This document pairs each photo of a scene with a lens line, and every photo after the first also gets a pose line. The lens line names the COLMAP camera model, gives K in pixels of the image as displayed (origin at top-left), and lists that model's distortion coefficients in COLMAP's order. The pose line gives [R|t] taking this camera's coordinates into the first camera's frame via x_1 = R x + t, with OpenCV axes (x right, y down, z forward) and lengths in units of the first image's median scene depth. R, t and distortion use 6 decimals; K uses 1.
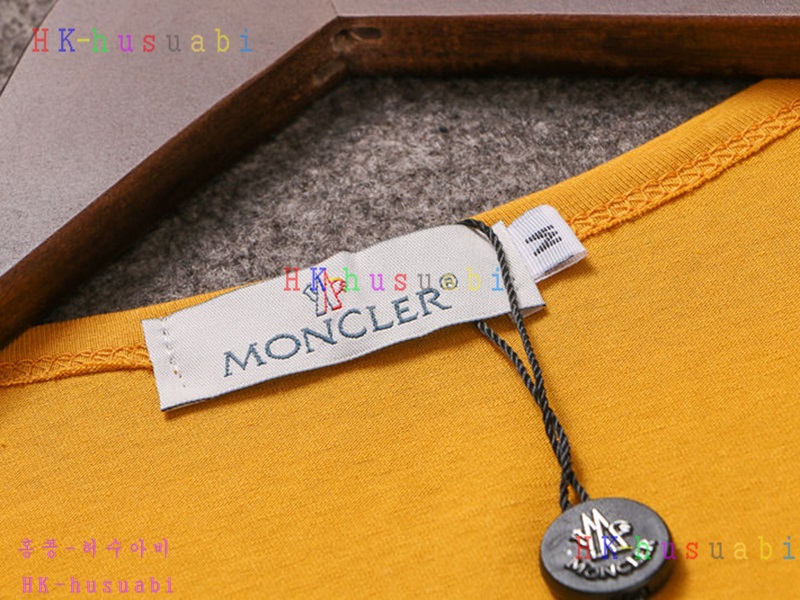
lens RADIAL K [[4817.8, 0, 400.0], [0, 4817.8, 300.0], [0, 0, 1]] dist [1.182586, -15.448117]
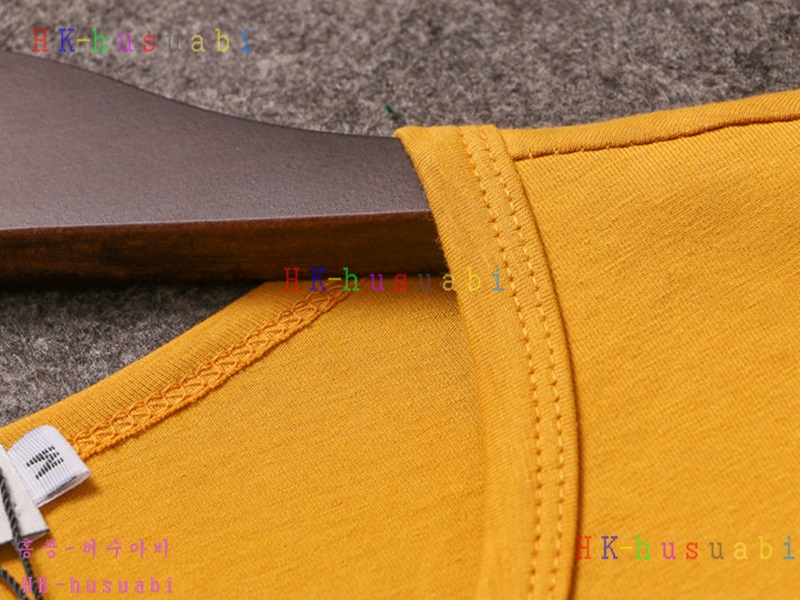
lens RADIAL K [[4817.8, 0, 400.0], [0, 4817.8, 300.0], [0, 0, 1]] dist [1.182586, -15.448117]
pose [[0.995331, -0.059207, 0.076223, 0.027736], [0.061459, 0.997729, -0.027549, -0.013376], [-0.074419, 0.032105, 0.996710, 0.021998]]
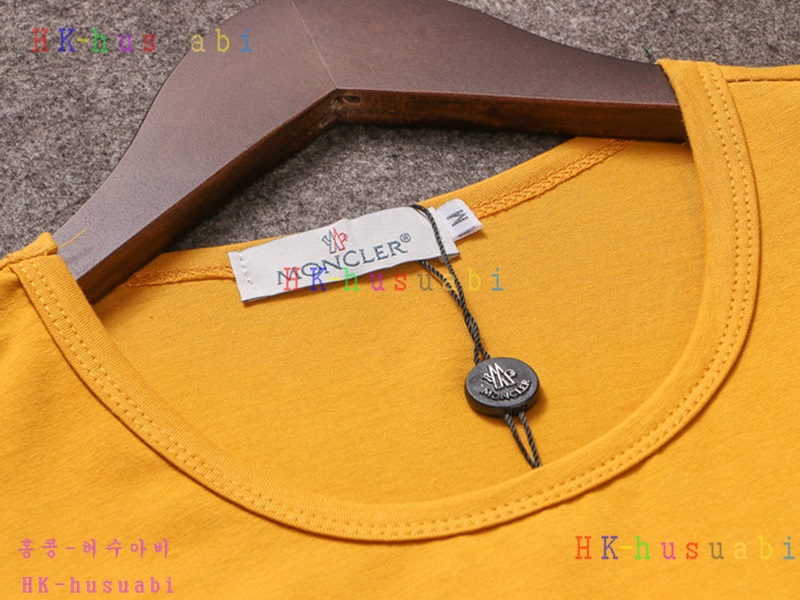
lens RADIAL K [[3175.1, 0, 400.0], [0, 3175.1, 300.0], [0, 0, 1]] dist [0.678094, -0.728067]
pose [[0.993893, 0.049463, 0.098637, -0.102686], [-0.047719, 0.998661, -0.019964, 0.041118], [-0.099492, 0.015135, 0.994923, -0.156887]]
